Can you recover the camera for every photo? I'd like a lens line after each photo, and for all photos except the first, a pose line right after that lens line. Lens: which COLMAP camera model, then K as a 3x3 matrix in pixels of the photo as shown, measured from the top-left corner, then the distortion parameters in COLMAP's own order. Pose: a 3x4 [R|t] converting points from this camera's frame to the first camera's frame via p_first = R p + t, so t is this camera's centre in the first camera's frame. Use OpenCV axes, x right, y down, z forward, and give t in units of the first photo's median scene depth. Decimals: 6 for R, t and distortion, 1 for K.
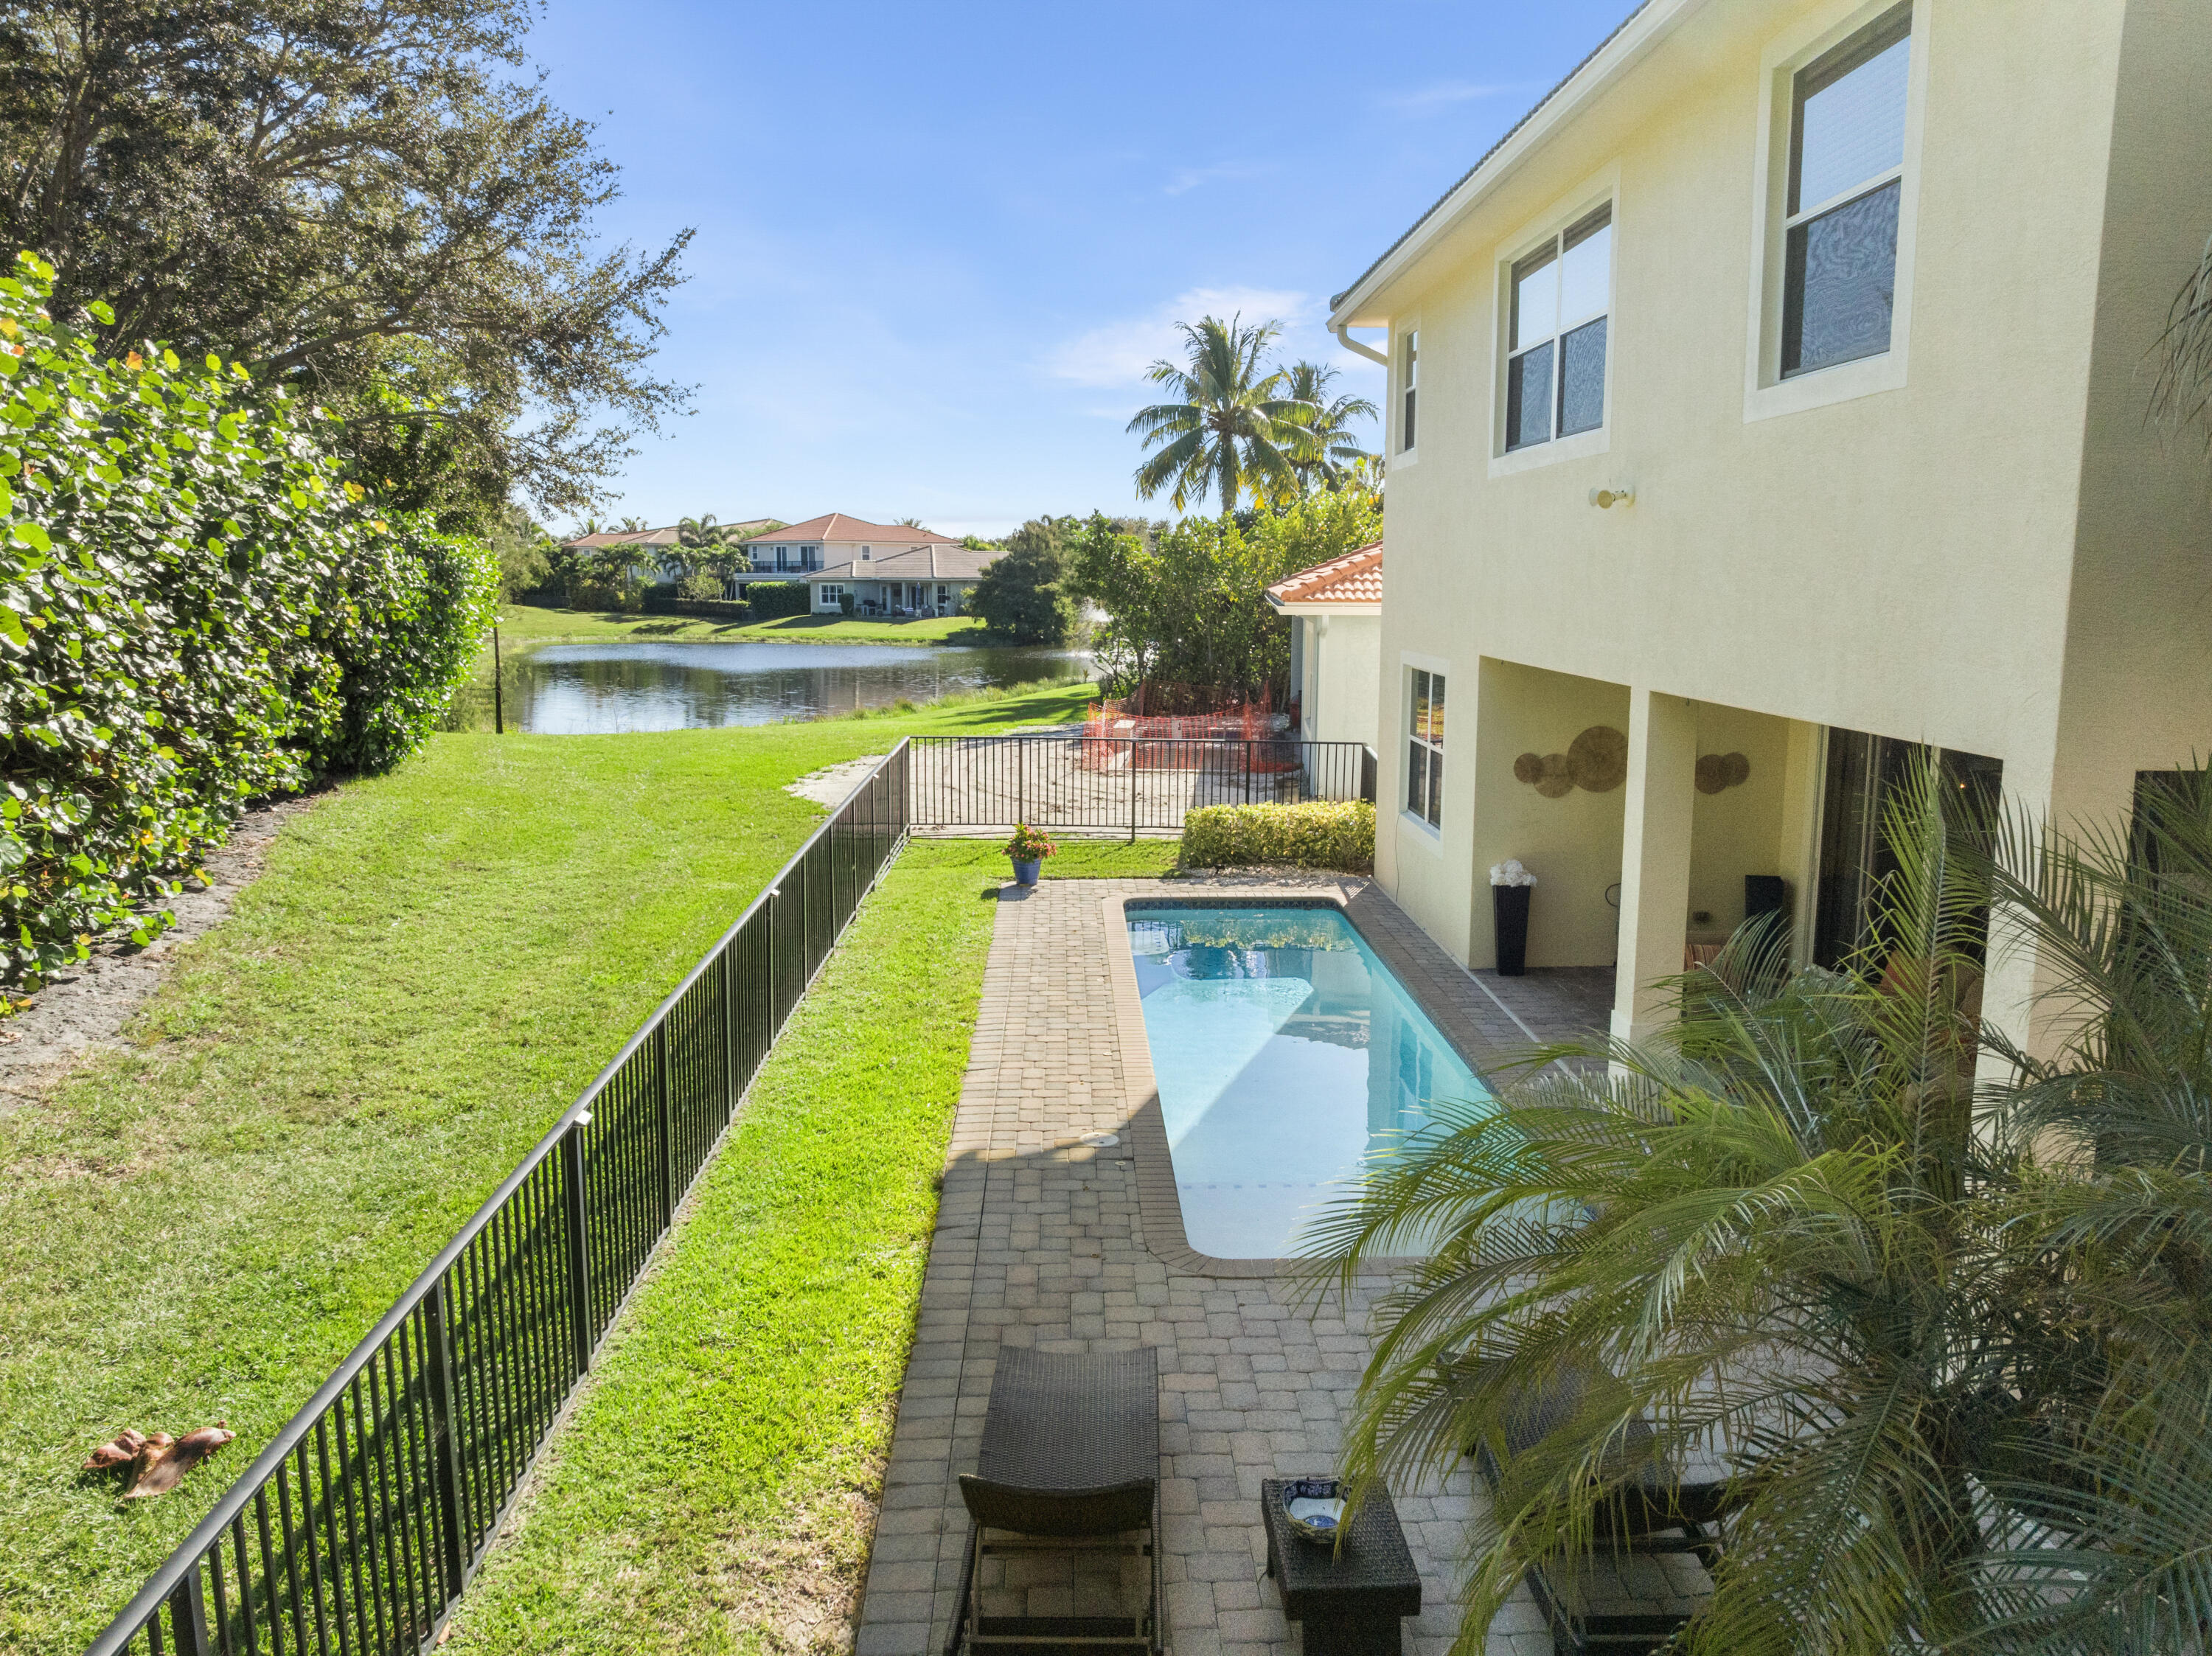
lens RADIAL K [[1551.2, 0, 1106.0], [0, 1551.2, 828.0], [0, 0, 1]] dist [-0.042010, 0.006750]
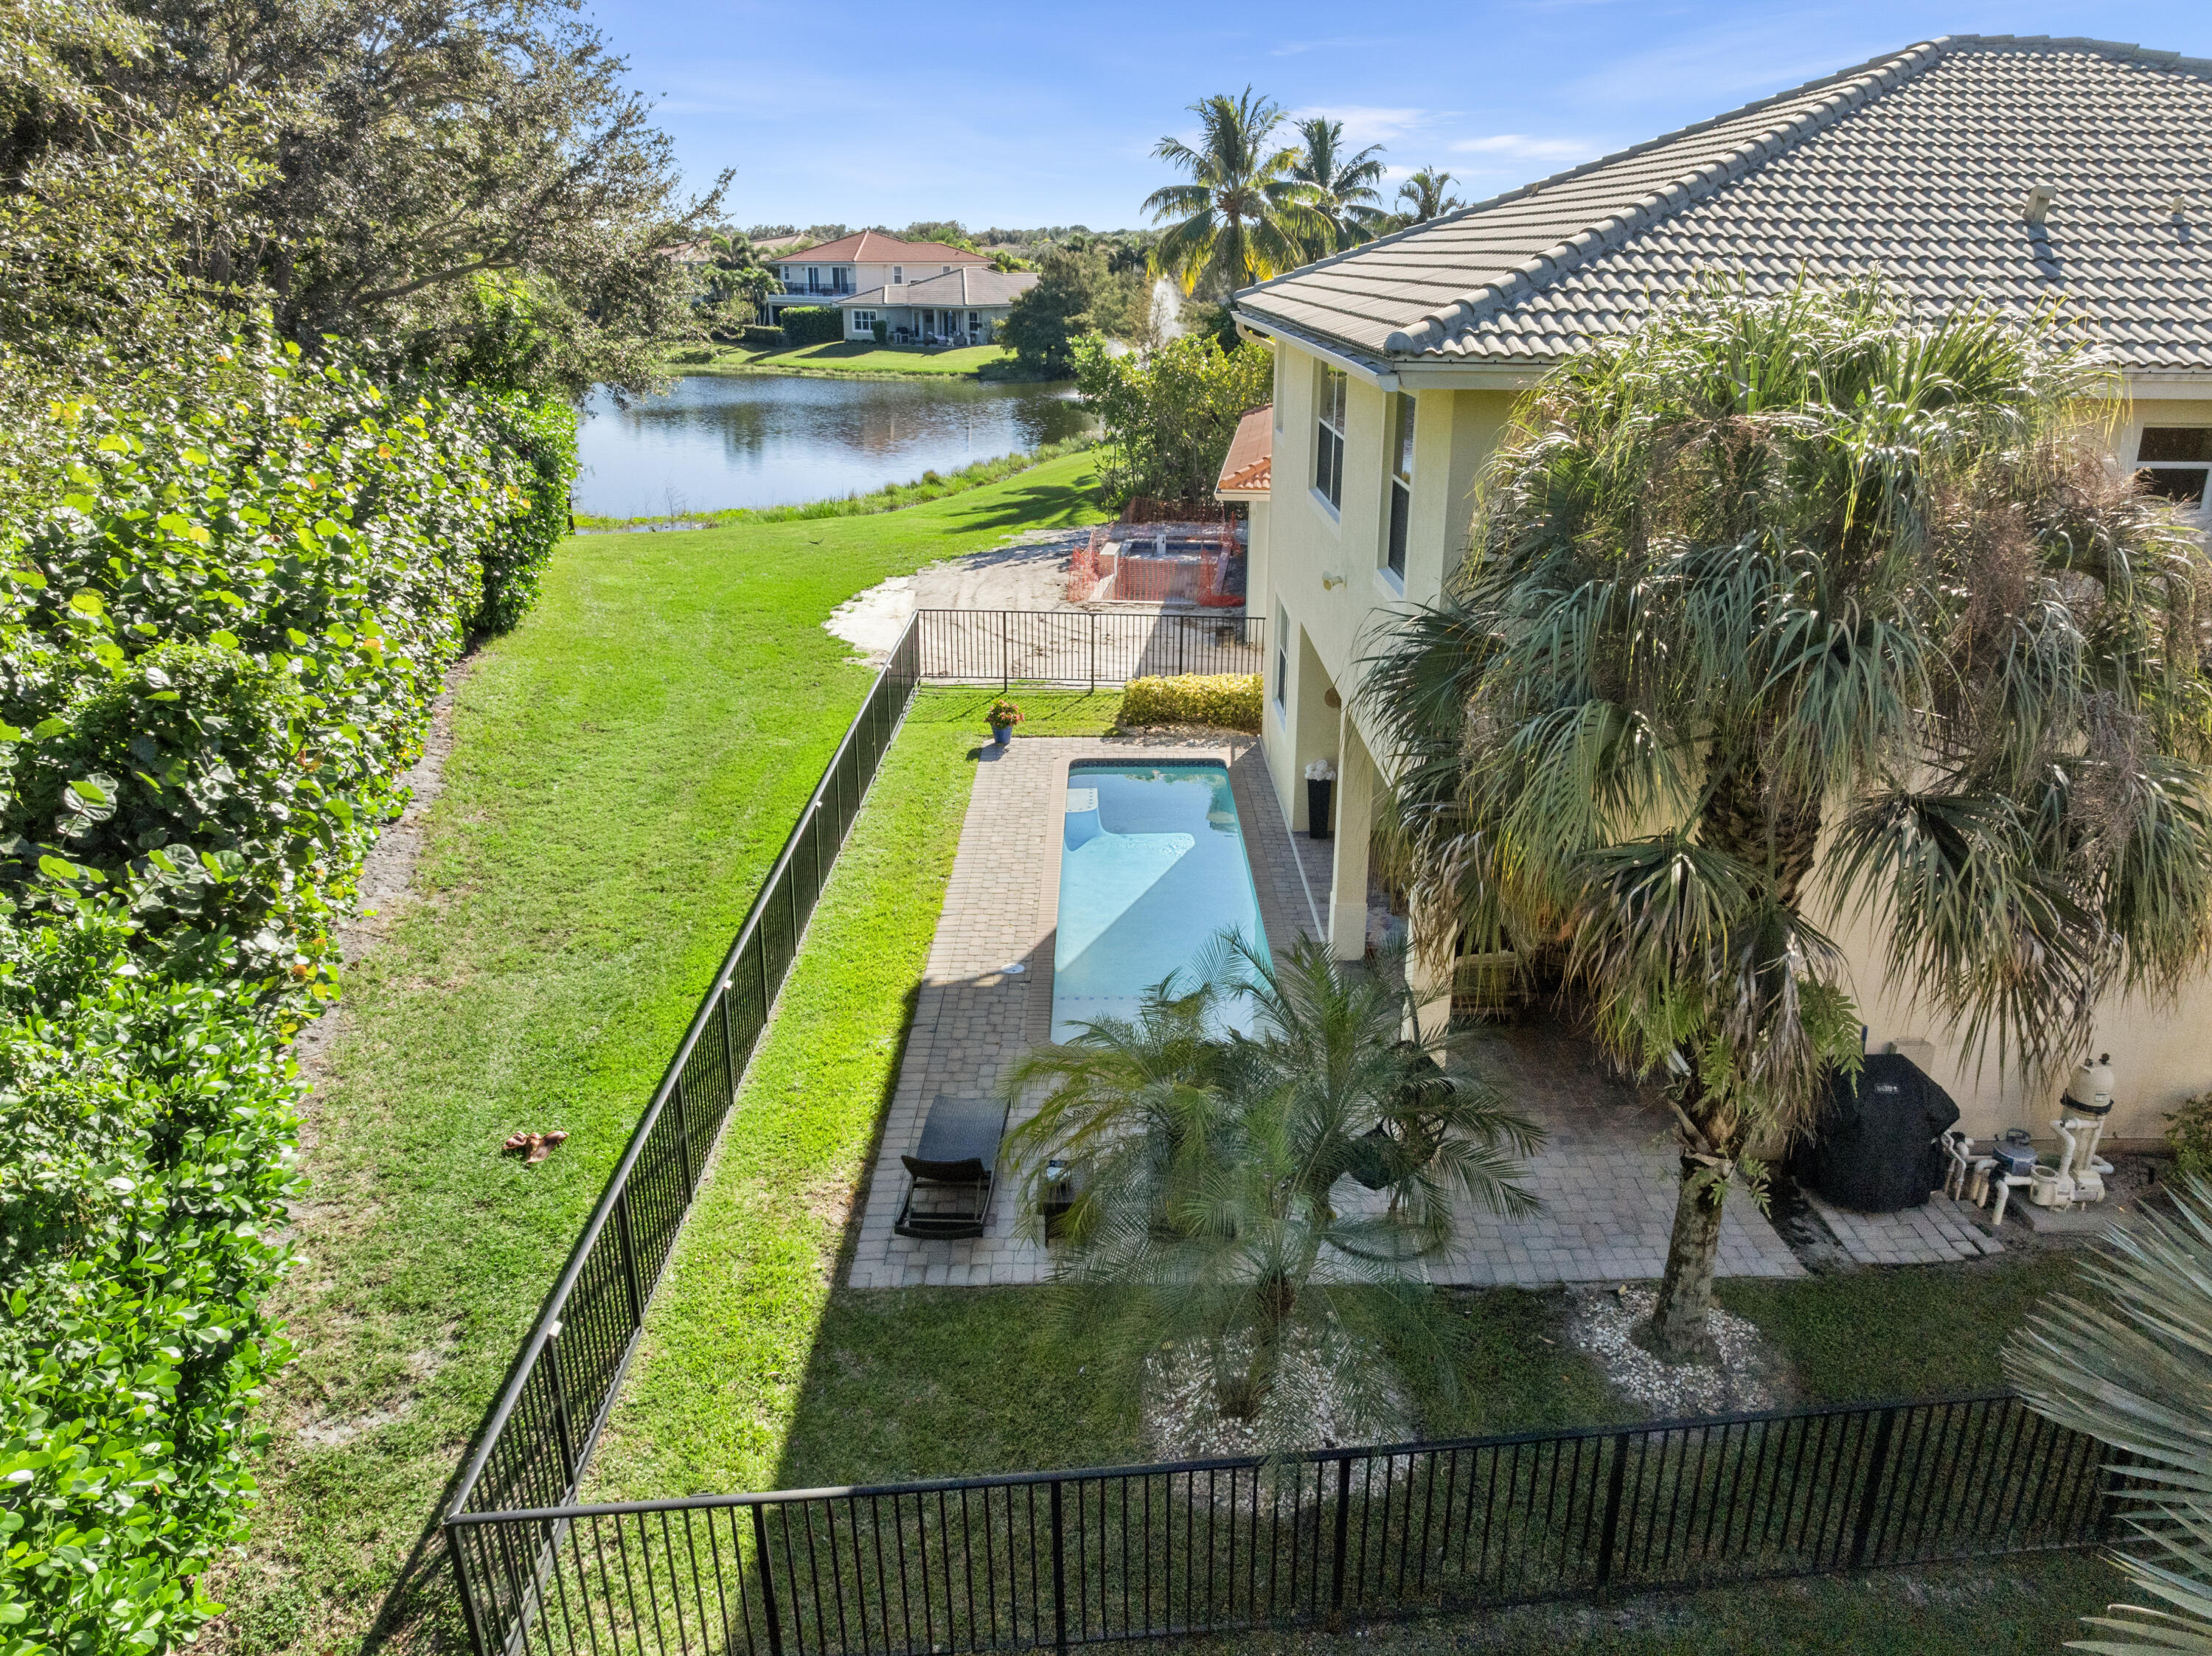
lens RADIAL K [[1556.5, 0, 1106.0], [0, 1556.5, 828.0], [0, 0, 1]] dist [-0.023512, -0.001663]
pose [[0.999575, 0.009758, -0.027473, 0.068021], [-0.004350, 0.981694, 0.190417, -0.130971], [0.028828, -0.190217, 0.981319, -0.306508]]
